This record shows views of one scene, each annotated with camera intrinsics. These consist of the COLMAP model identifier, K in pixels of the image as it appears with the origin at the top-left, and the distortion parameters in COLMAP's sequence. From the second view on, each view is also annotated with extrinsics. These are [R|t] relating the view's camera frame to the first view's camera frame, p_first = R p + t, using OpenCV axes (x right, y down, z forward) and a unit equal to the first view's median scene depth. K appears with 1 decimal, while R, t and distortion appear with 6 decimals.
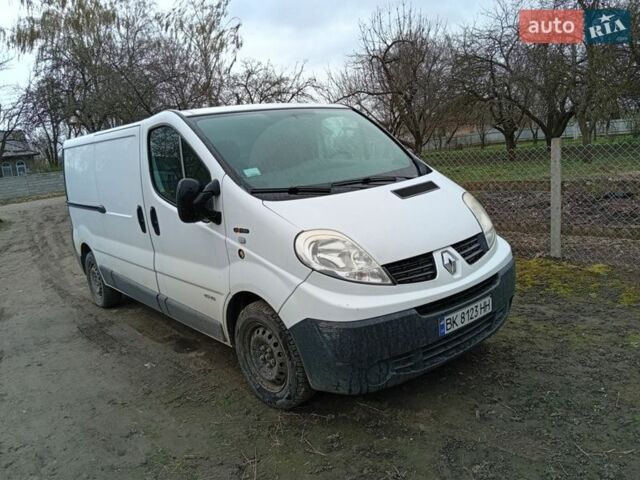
lens RADIAL K [[497.4, 0, 318.5], [0, 497.4, 249.1], [0, 0, 1]] dist [0.122868, -0.267670]
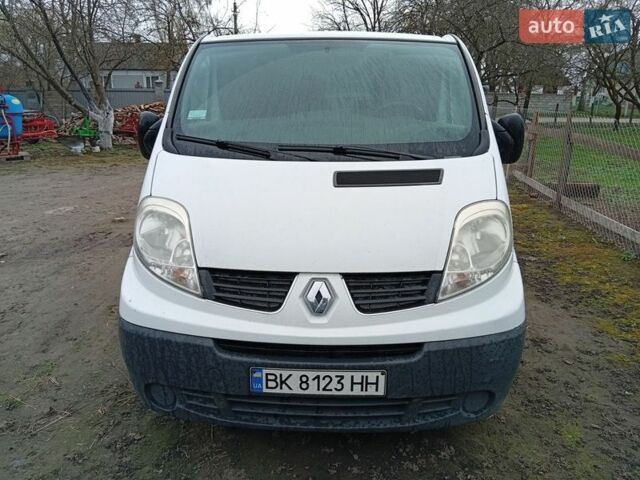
lens RADIAL K [[497.4, 0, 318.5], [0, 497.4, 249.1], [0, 0, 1]] dist [0.122868, -0.267670]
pose [[0.744362, 0.300486, -0.596350, 0.632034], [-0.215549, 0.953352, 0.211323, -0.171681], [0.632031, -0.028758, 0.774409, 0.496946]]
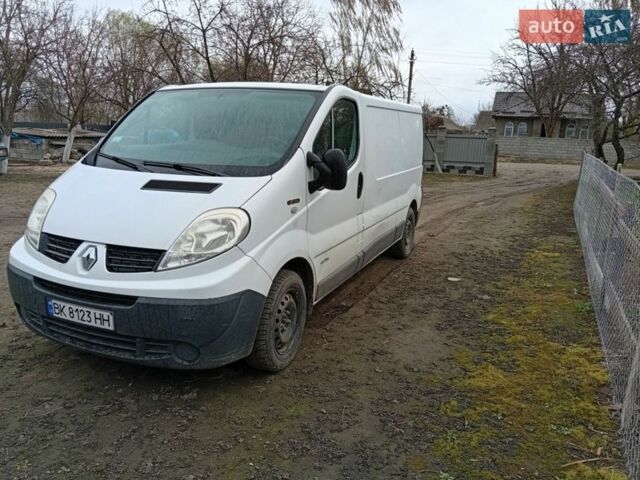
lens RADIAL K [[497.4, 0, 318.5], [0, 497.4, 249.1], [0, 0, 1]] dist [0.122868, -0.267670]
pose [[0.445631, 0.319359, -0.836315, 1.274308], [-0.255943, 0.940660, 0.222826, -0.321578], [0.857850, 0.114751, 0.500925, 0.891199]]
